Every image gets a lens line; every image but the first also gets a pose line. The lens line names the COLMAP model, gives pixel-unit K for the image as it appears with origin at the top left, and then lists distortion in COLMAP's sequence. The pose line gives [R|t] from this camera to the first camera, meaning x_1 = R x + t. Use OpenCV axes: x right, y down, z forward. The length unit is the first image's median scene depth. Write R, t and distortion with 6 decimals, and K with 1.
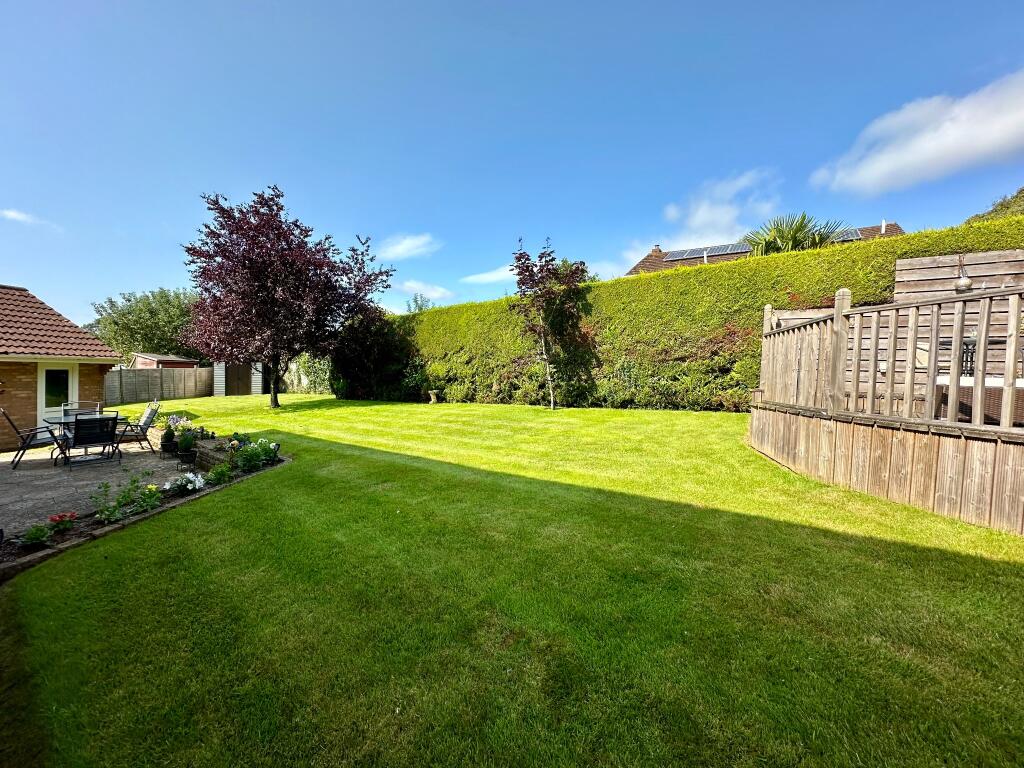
lens RADIAL K [[398.1, 0, 512.0], [0, 398.1, 384.0], [0, 0, 1]] dist [0.000115, 0.000073]
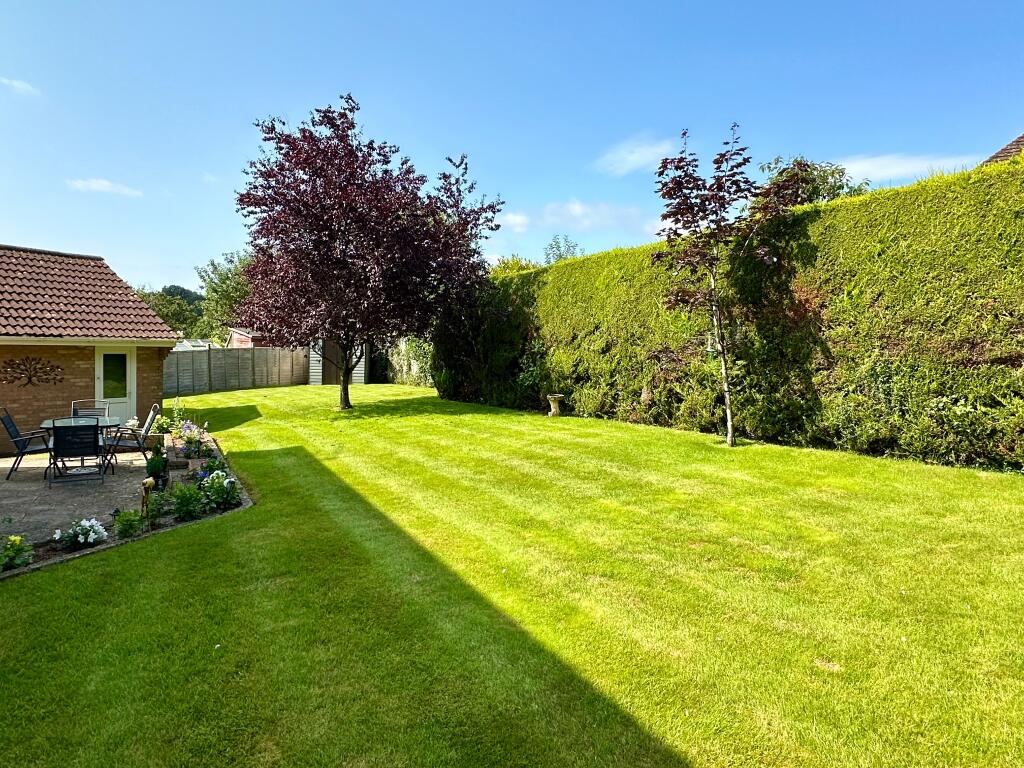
lens RADIAL K [[627.3, 0, 512.0], [0, 627.3, 384.0], [0, 0, 1]] dist [0.000577, -0.000453]
pose [[0.922572, 0.035887, -0.384152, 0.126108], [-0.027089, 0.999233, 0.028290, -0.028719], [0.384872, -0.015693, 0.922836, 0.087050]]
